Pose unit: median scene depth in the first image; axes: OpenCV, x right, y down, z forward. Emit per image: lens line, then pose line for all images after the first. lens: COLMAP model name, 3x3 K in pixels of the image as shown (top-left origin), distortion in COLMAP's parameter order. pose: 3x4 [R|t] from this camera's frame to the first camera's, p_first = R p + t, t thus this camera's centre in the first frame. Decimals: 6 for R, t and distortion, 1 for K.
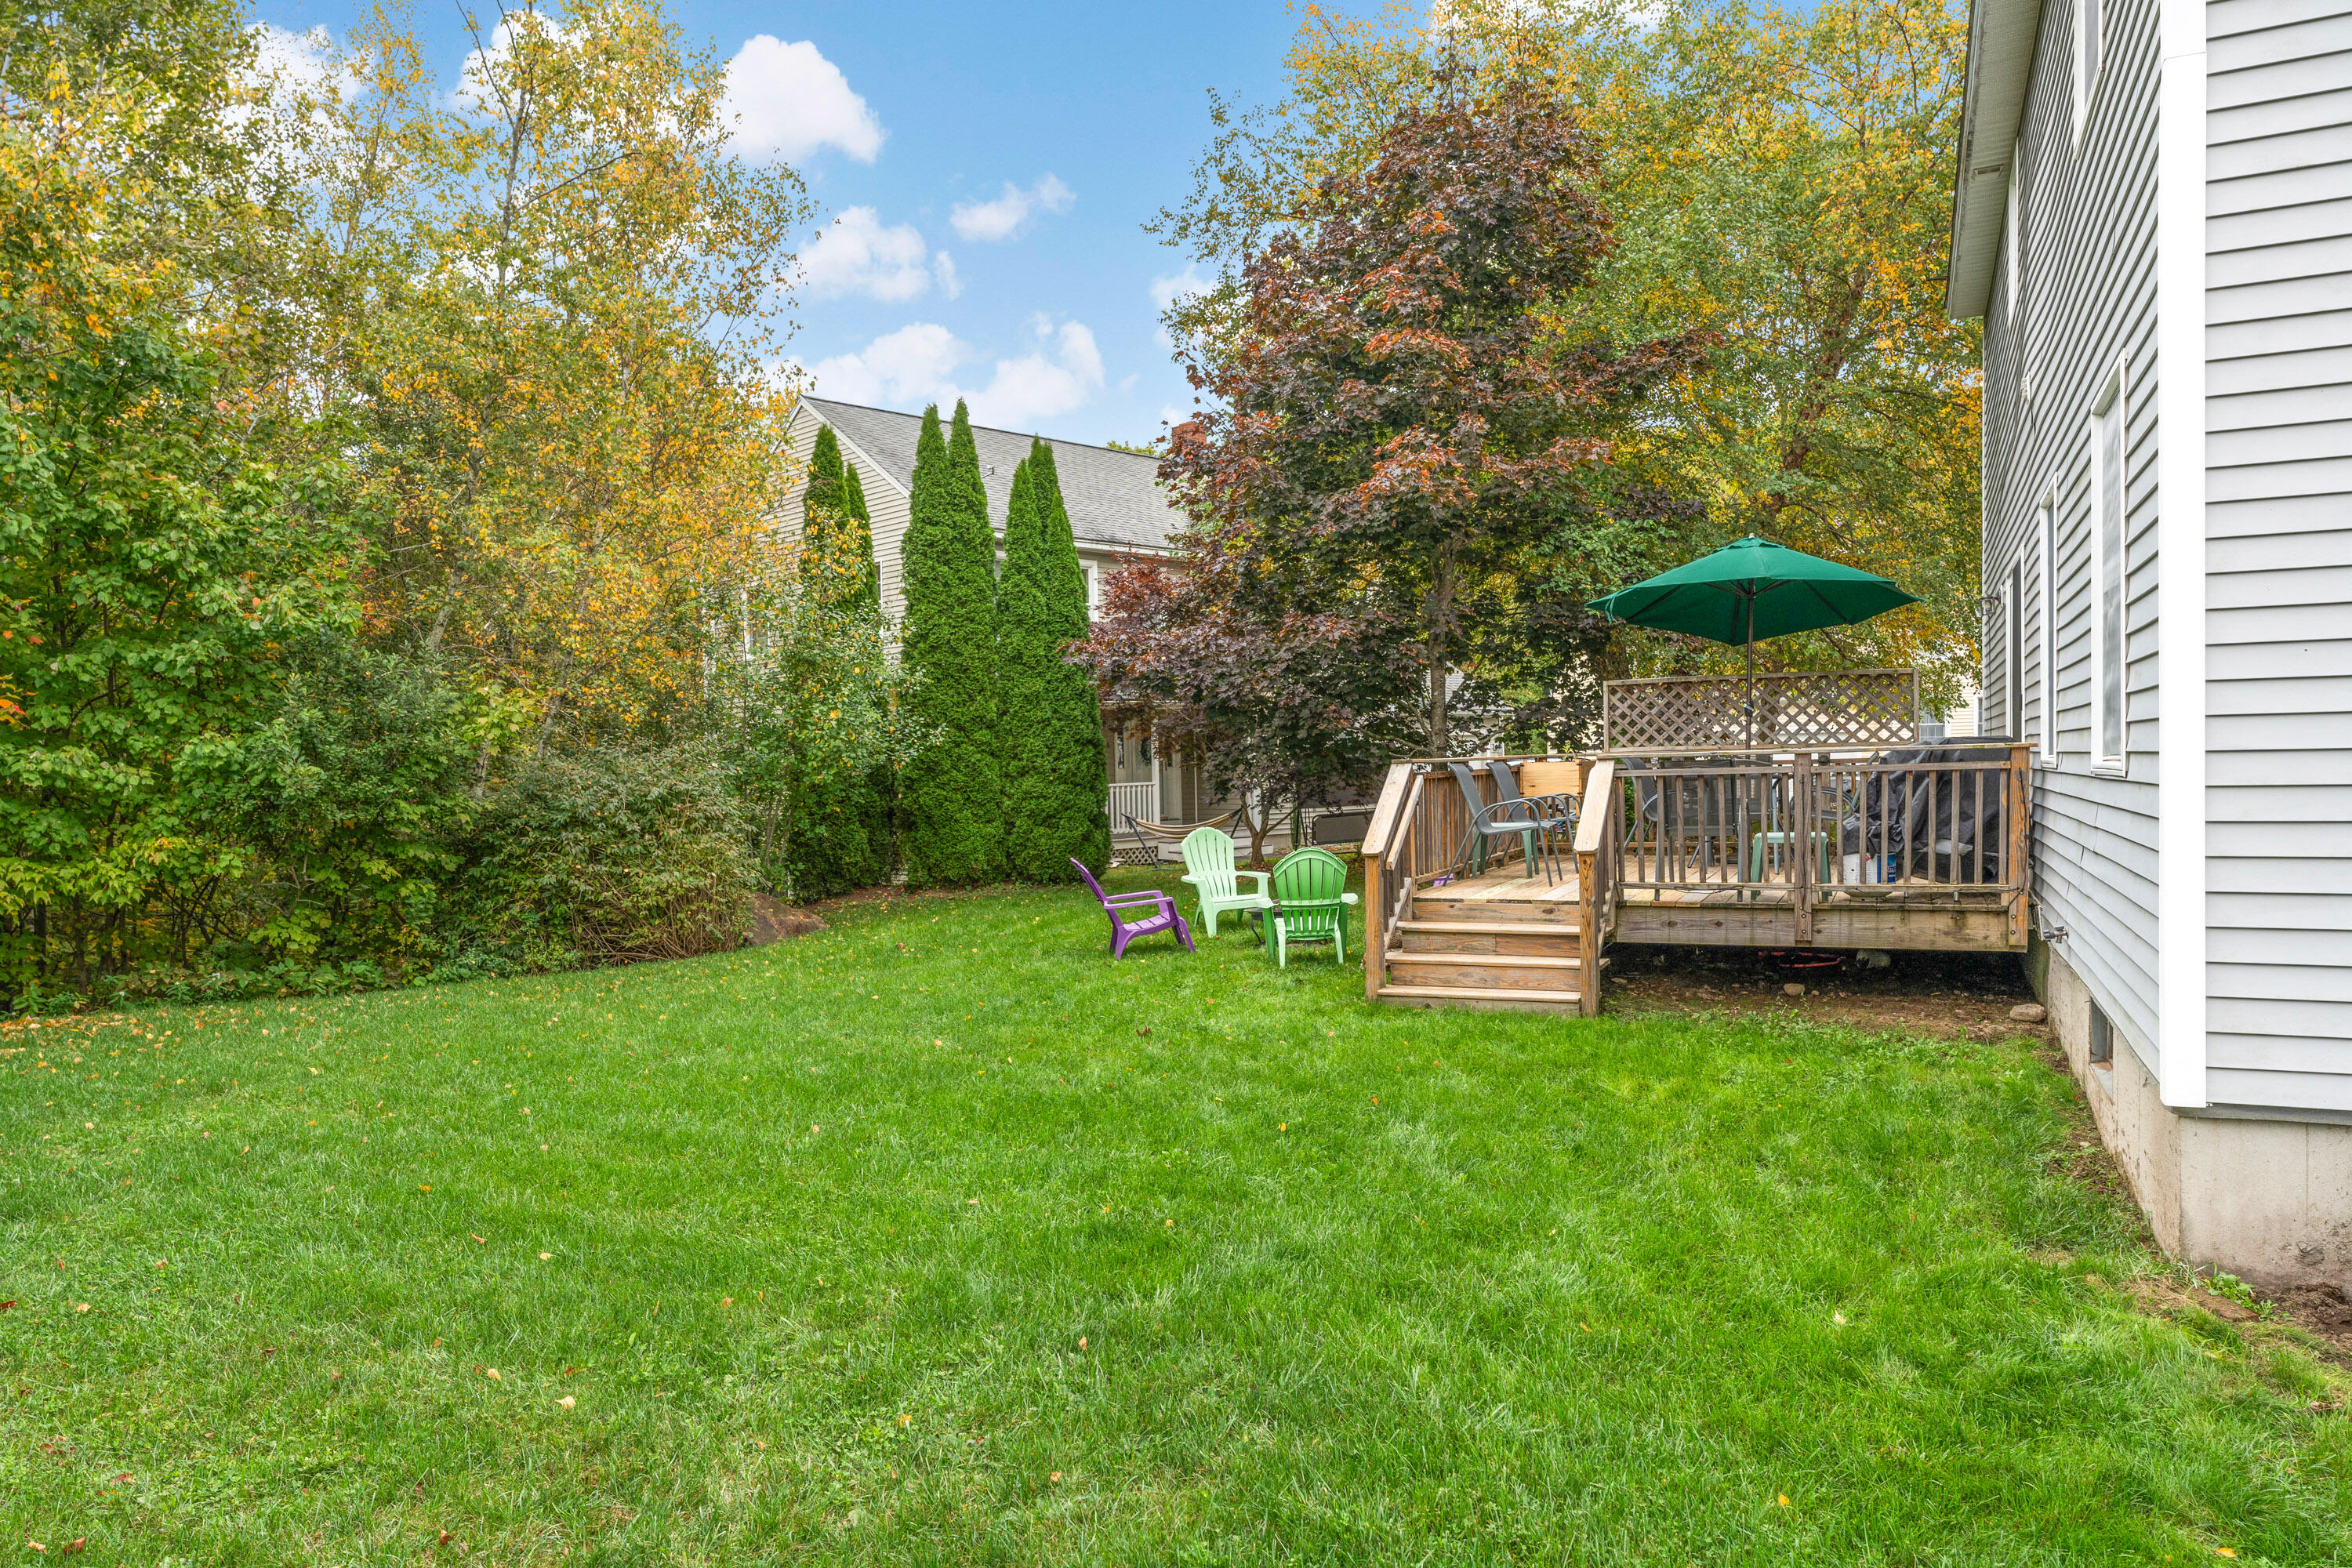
lens RADIAL K [[1588.9, 0, 1171.0], [0, 1588.9, 778.6], [0, 0, 1]] dist [0.002140, 0.000108]
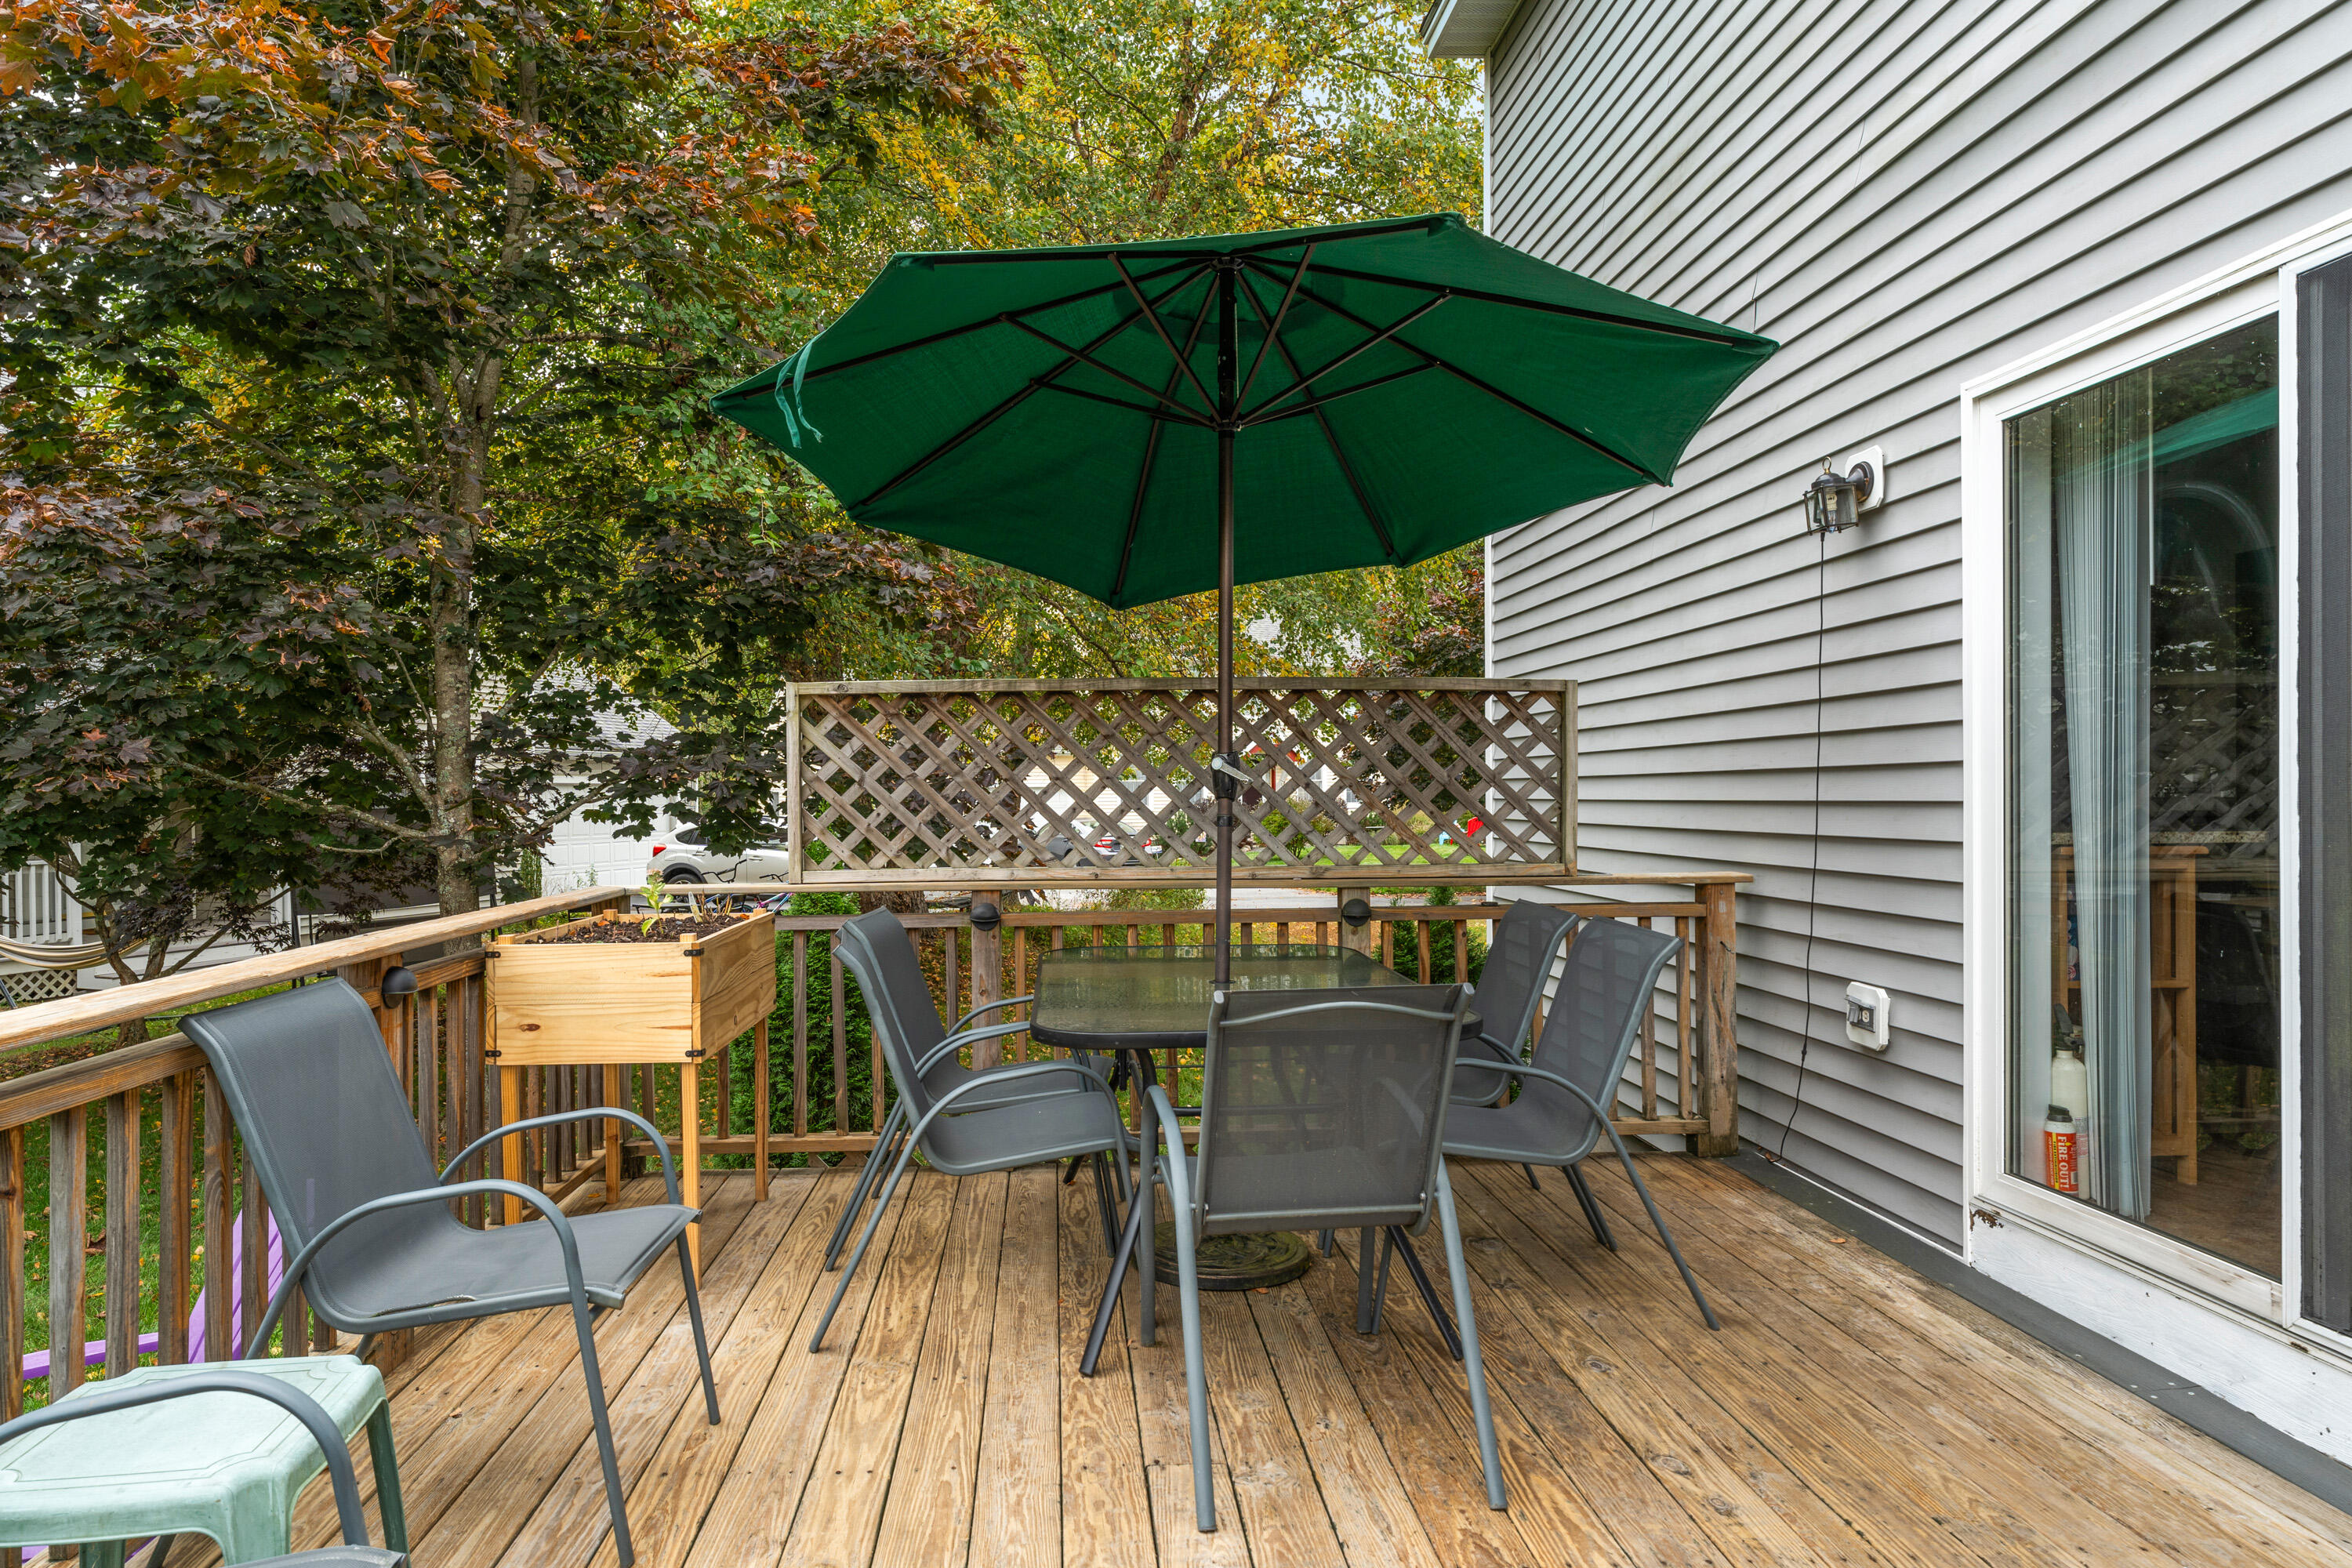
lens RADIAL K [[1354.3, 0, 1174.4], [0, 1354.3, 788.5], [0, 0, 1]] dist [-0.002414, -0.000108]
pose [[0.868489, 0.007636, 0.495650, 0.198191], [0.000370, 0.999871, -0.016052, -0.032991], [-0.495708, 0.014124, 0.868374, 0.695904]]
